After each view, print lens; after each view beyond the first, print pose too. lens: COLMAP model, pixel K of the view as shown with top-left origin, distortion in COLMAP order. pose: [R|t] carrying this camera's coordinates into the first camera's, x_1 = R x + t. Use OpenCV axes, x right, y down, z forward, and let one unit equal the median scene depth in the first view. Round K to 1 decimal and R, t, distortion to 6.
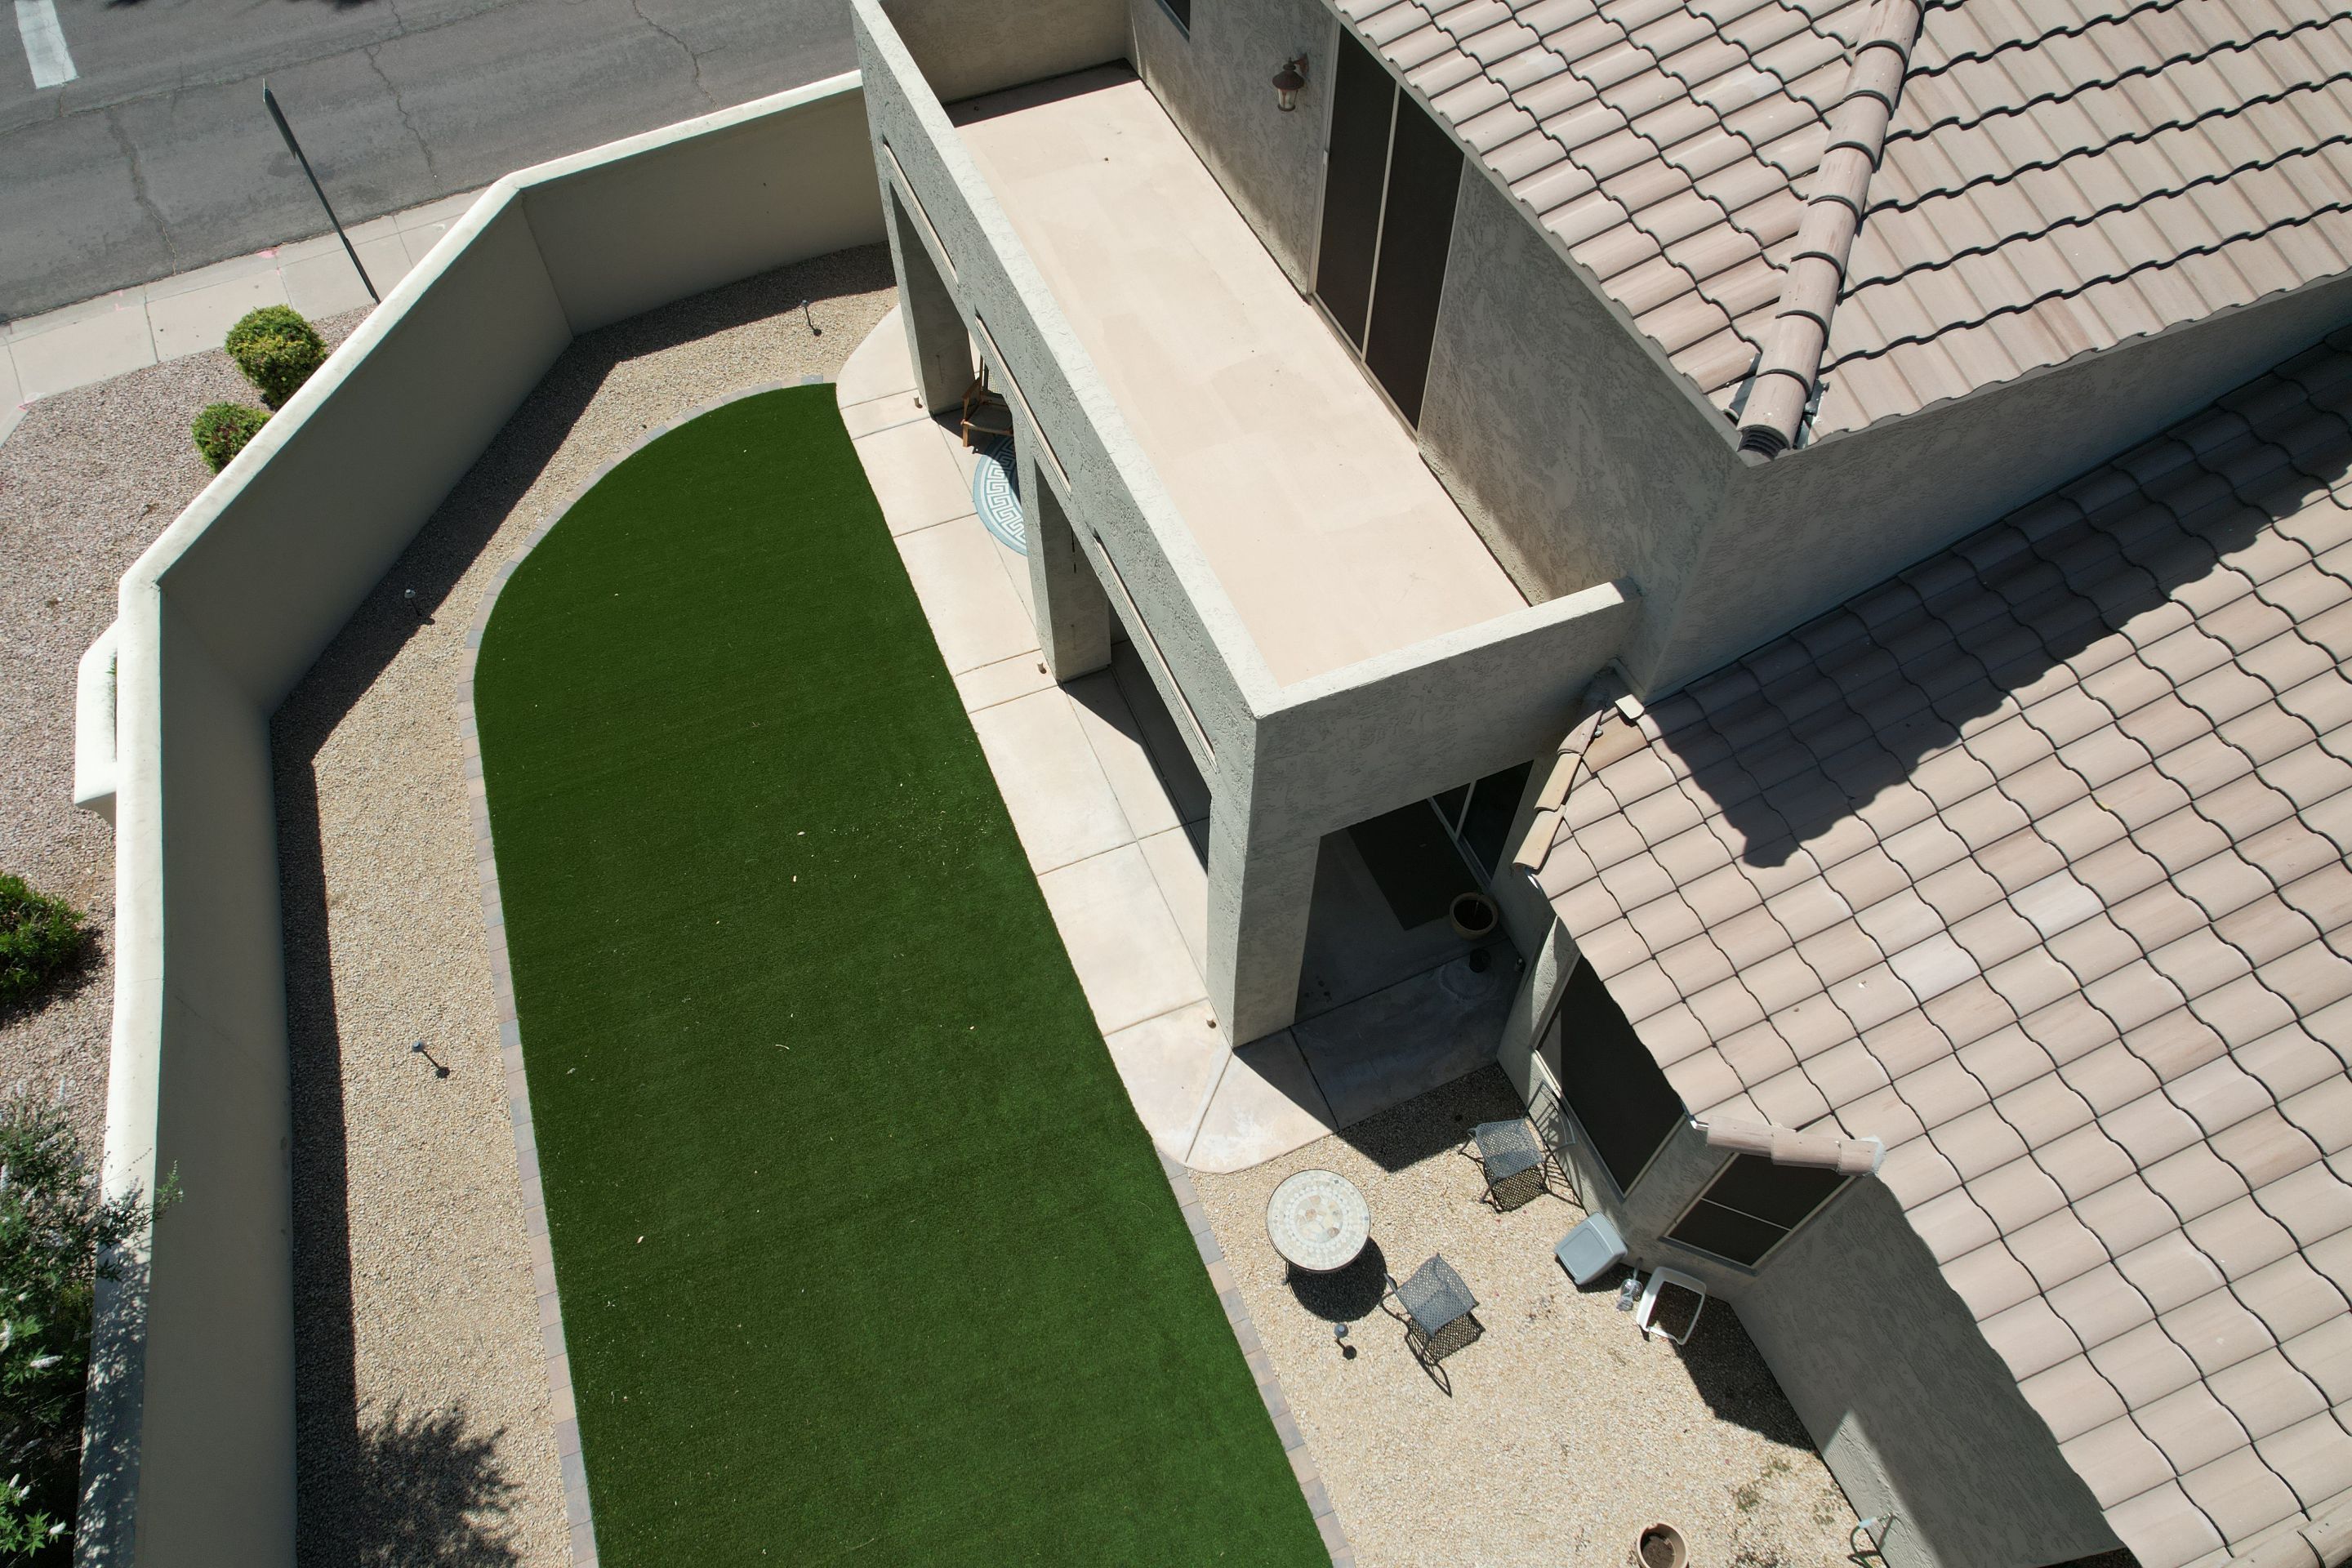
lens RADIAL K [[1504.9, 0, 1165.2], [0, 1504.9, 782.5], [0, 0, 1]] dist [-0.072018, 0.057447]
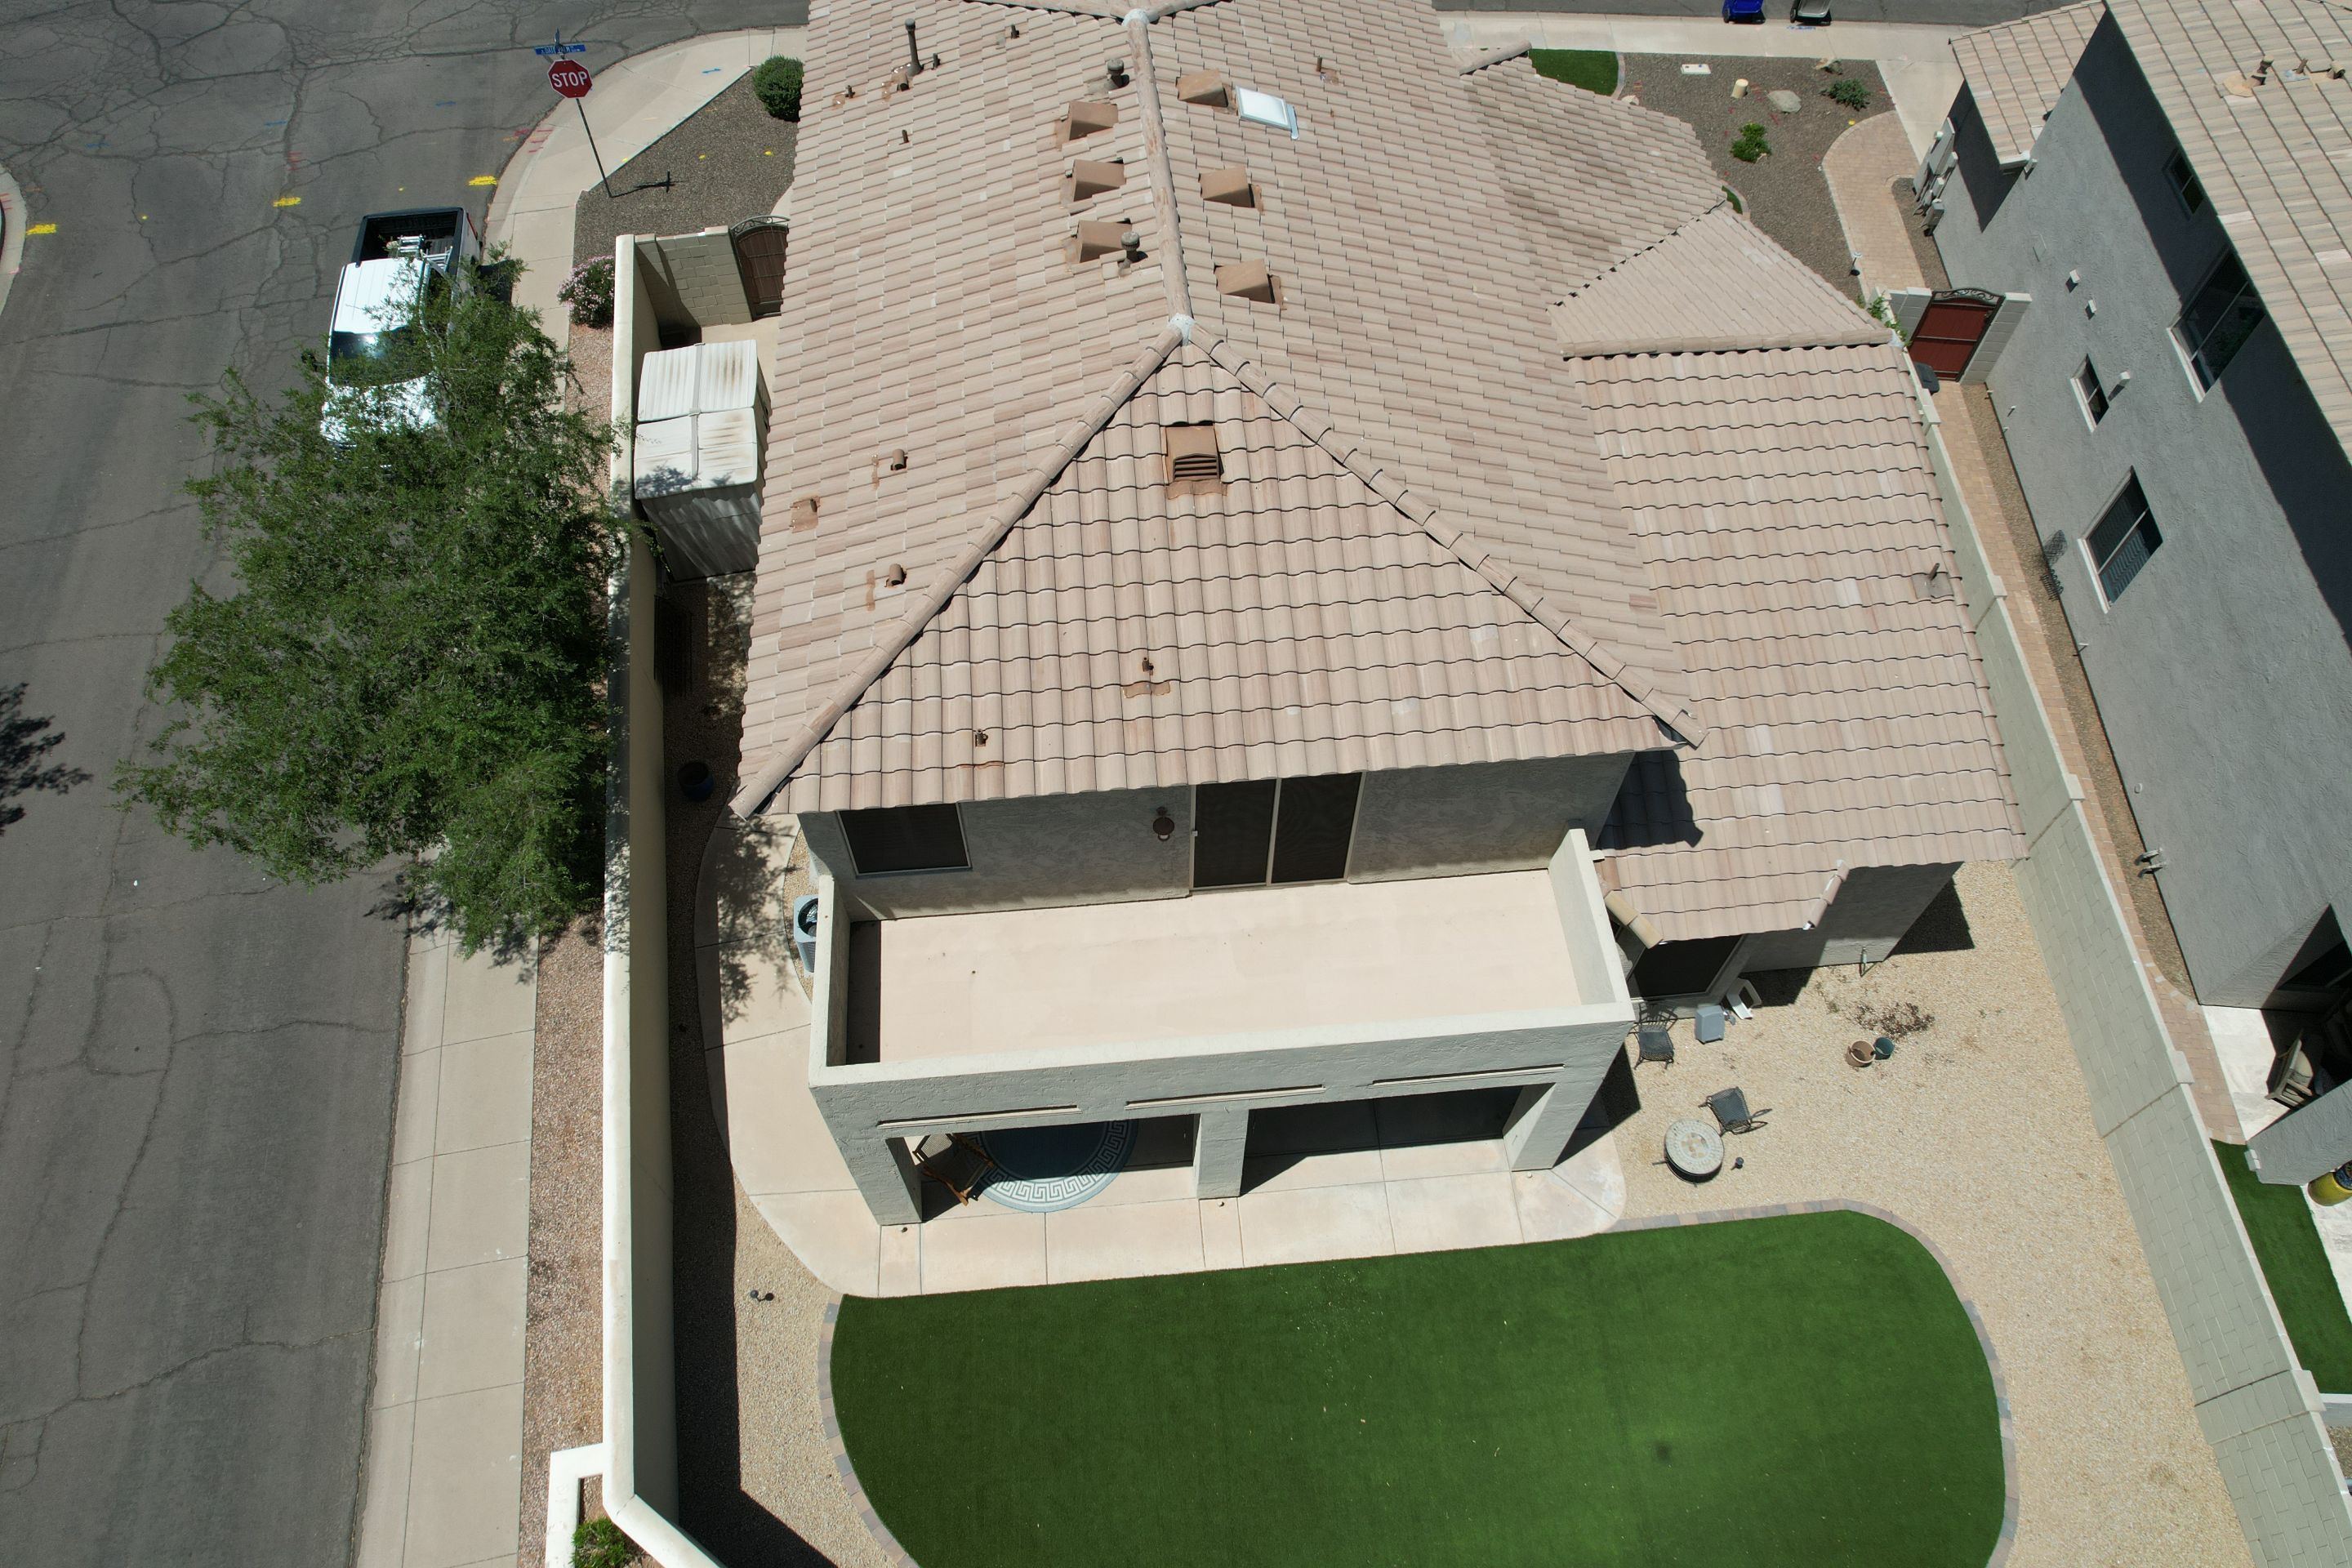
lens RADIAL K [[1504.9, 0, 1176.4], [0, 1504.9, 786.5], [0, 0, 1]] dist [-0.072018, 0.057447]
pose [[0.302695, -0.783347, 0.542902, -0.627744], [0.787716, 0.526291, 0.320188, -0.870442], [-0.536543, 0.330733, 0.776361, -0.163328]]
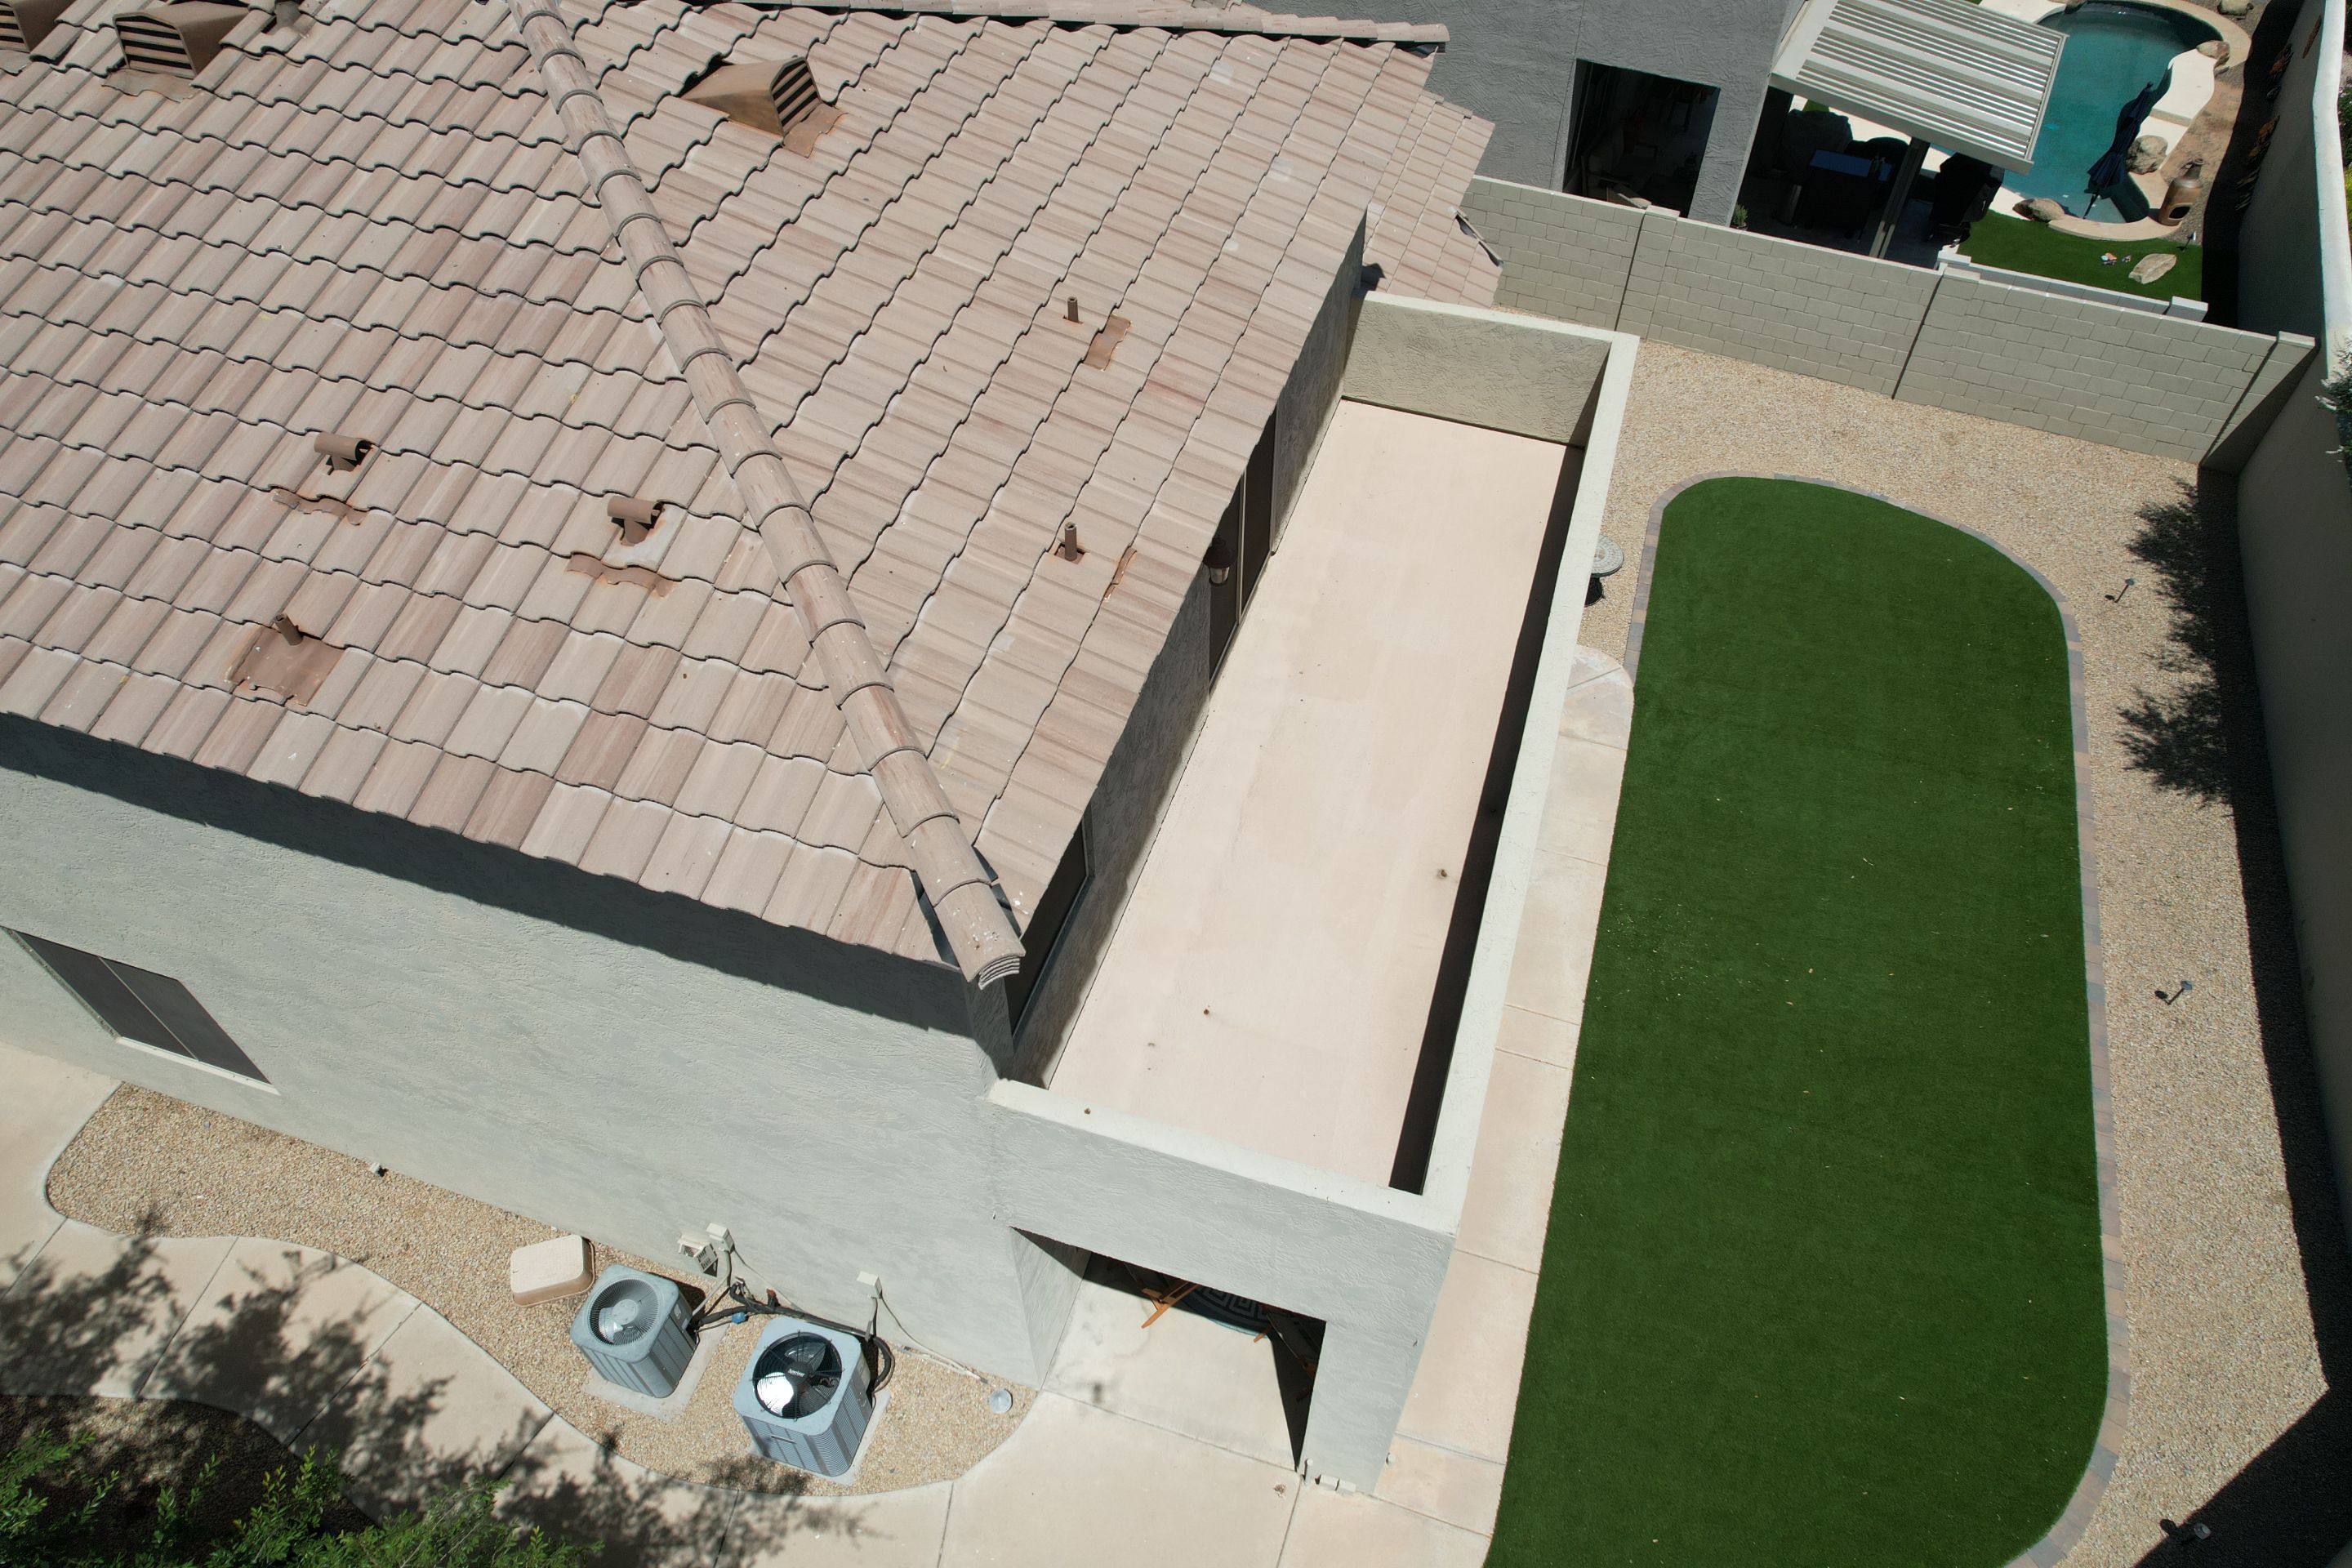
lens RADIAL K [[1504.9, 0, 1157.1], [0, 1504.9, 792.4], [0, 0, 1]] dist [-0.072018, 0.057447]
pose [[-0.759675, -0.480901, 0.437754, -0.319615], [0.541217, -0.094352, 0.835573, -1.144351], [-0.360525, 0.871684, 0.331948, 0.762184]]
